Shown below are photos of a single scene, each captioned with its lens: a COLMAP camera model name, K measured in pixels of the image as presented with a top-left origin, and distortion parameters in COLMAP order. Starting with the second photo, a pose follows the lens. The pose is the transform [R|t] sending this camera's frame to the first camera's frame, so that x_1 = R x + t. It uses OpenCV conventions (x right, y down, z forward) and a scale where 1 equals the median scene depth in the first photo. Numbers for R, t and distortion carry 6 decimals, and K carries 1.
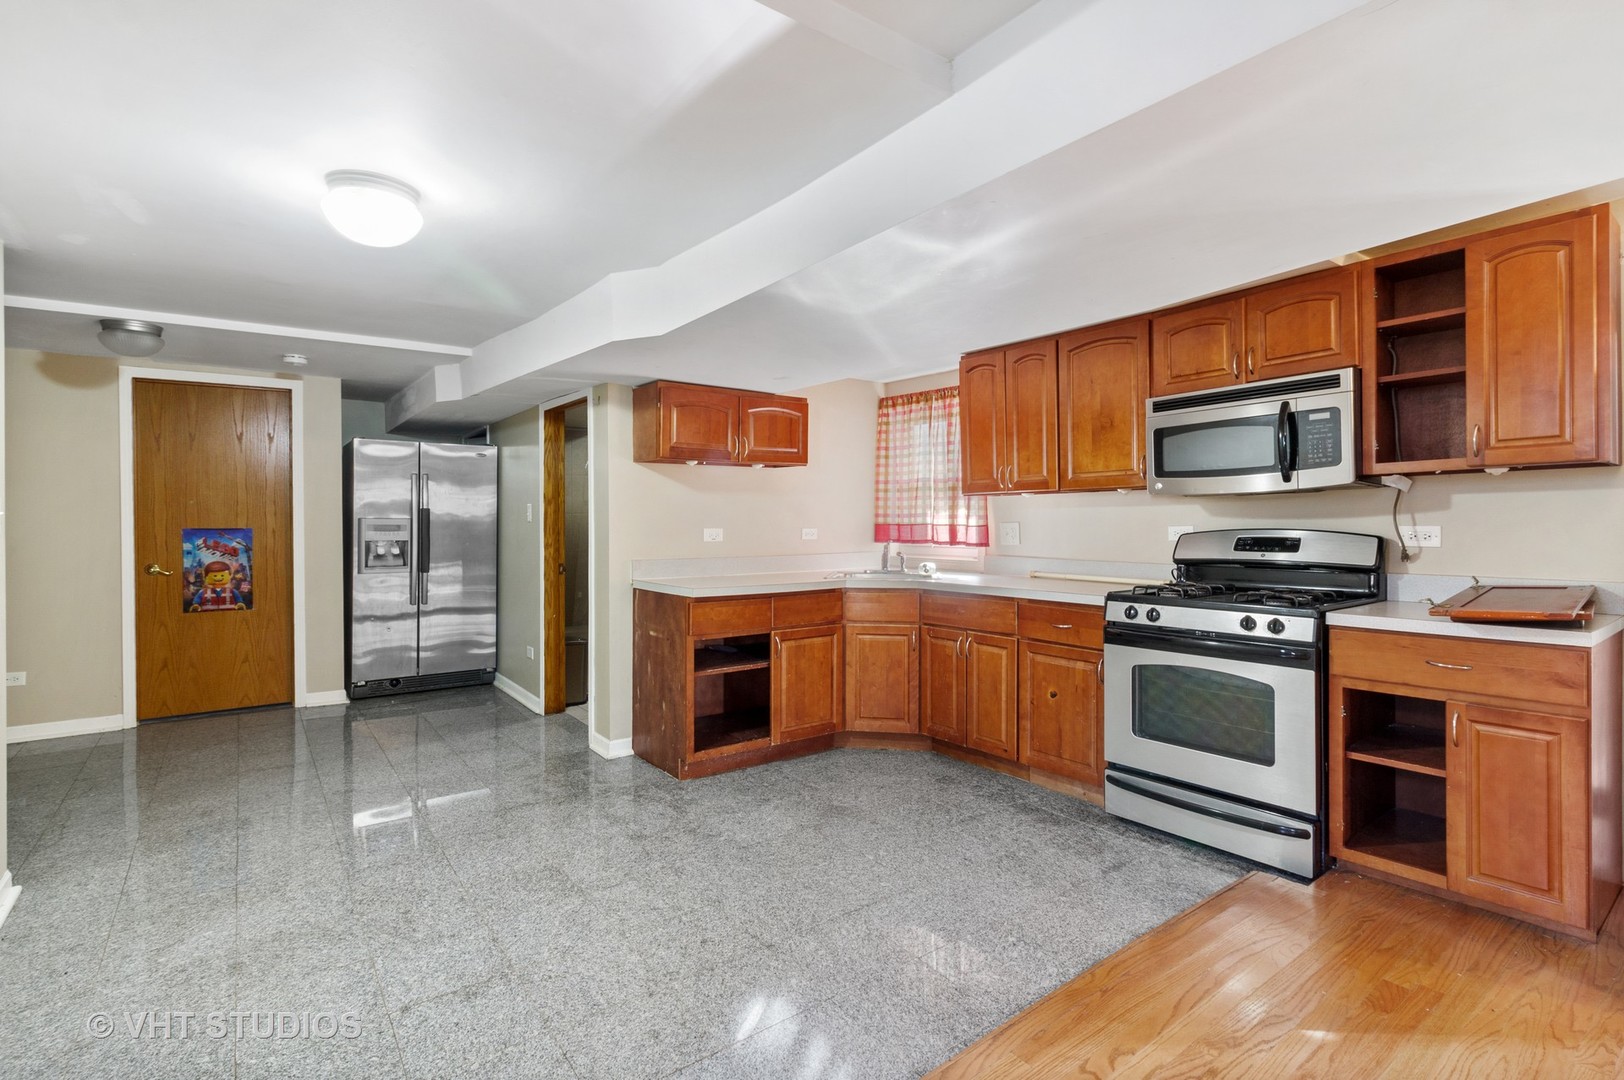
lens RADIAL K [[751.3, 0, 807.4], [0, 751.3, 527.3], [0, 0, 1]] dist [0.009307, 0.000337]
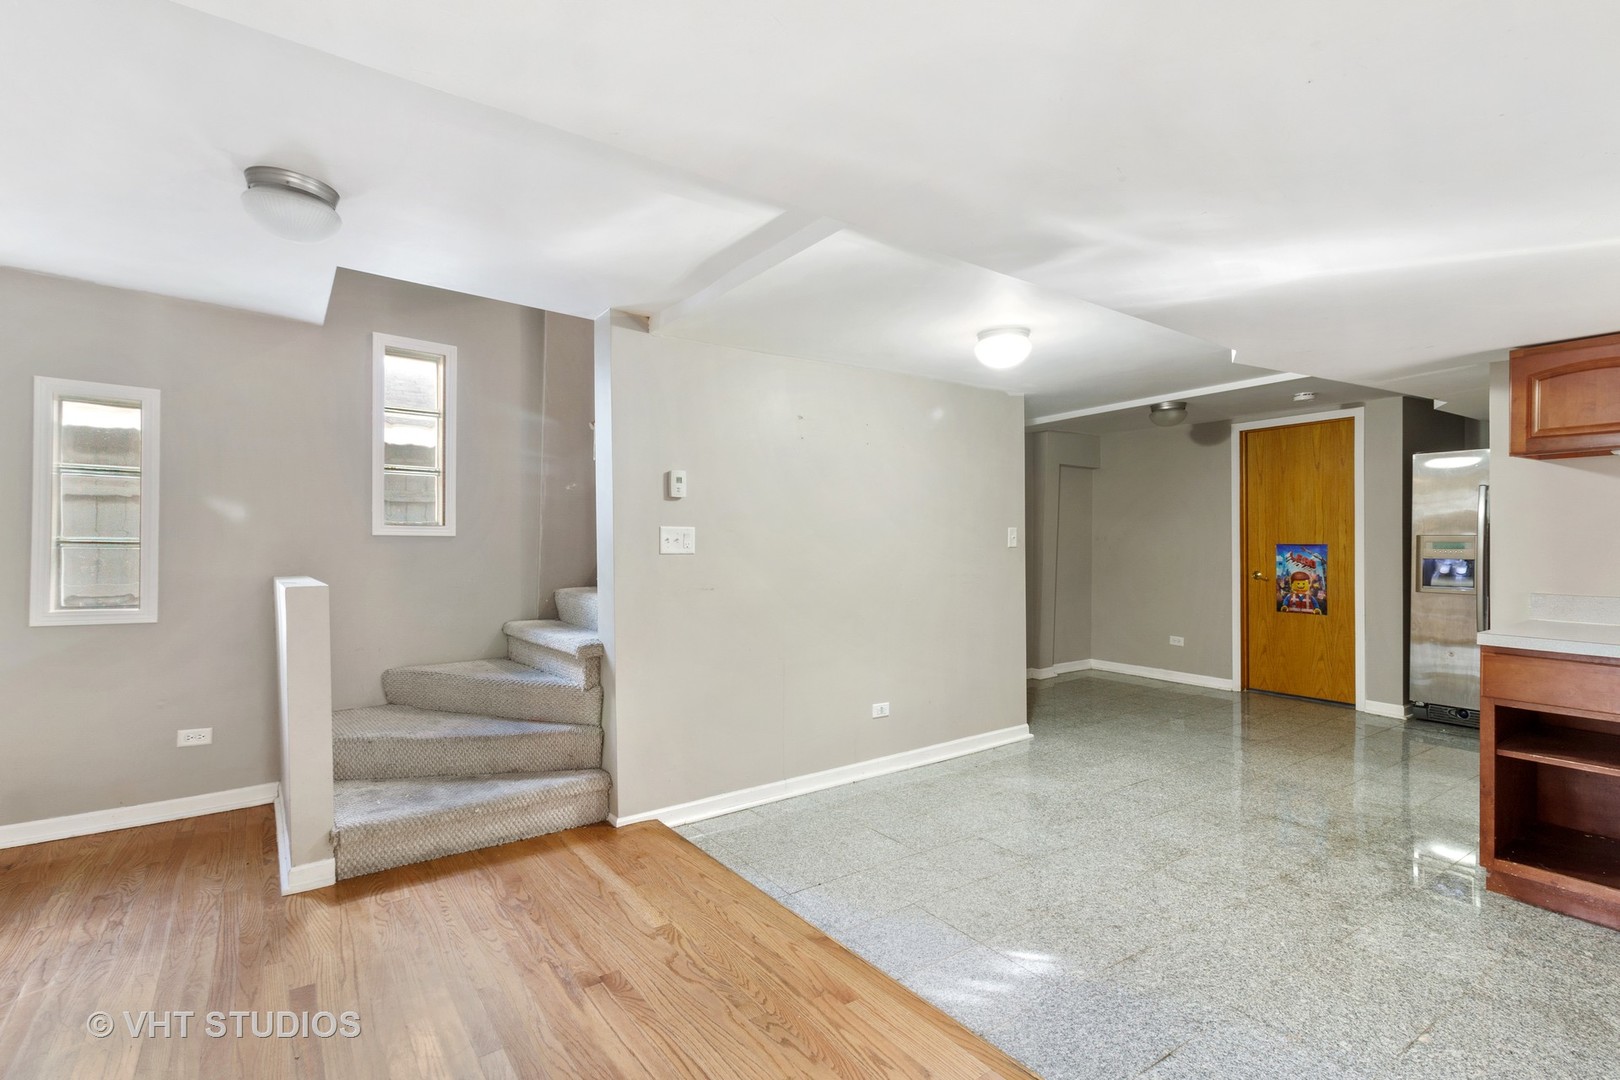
lens RADIAL K [[720.4, 0, 810.0], [0, 720.4, 540.0], [0, 0, 1]] dist [0.001328, 0.000261]
pose [[-0.000097, 0.002531, -0.999997, 0.361603], [-0.005041, 0.999984, 0.002532, -0.004200], [0.999987, 0.005041, -0.000084, 0.220907]]
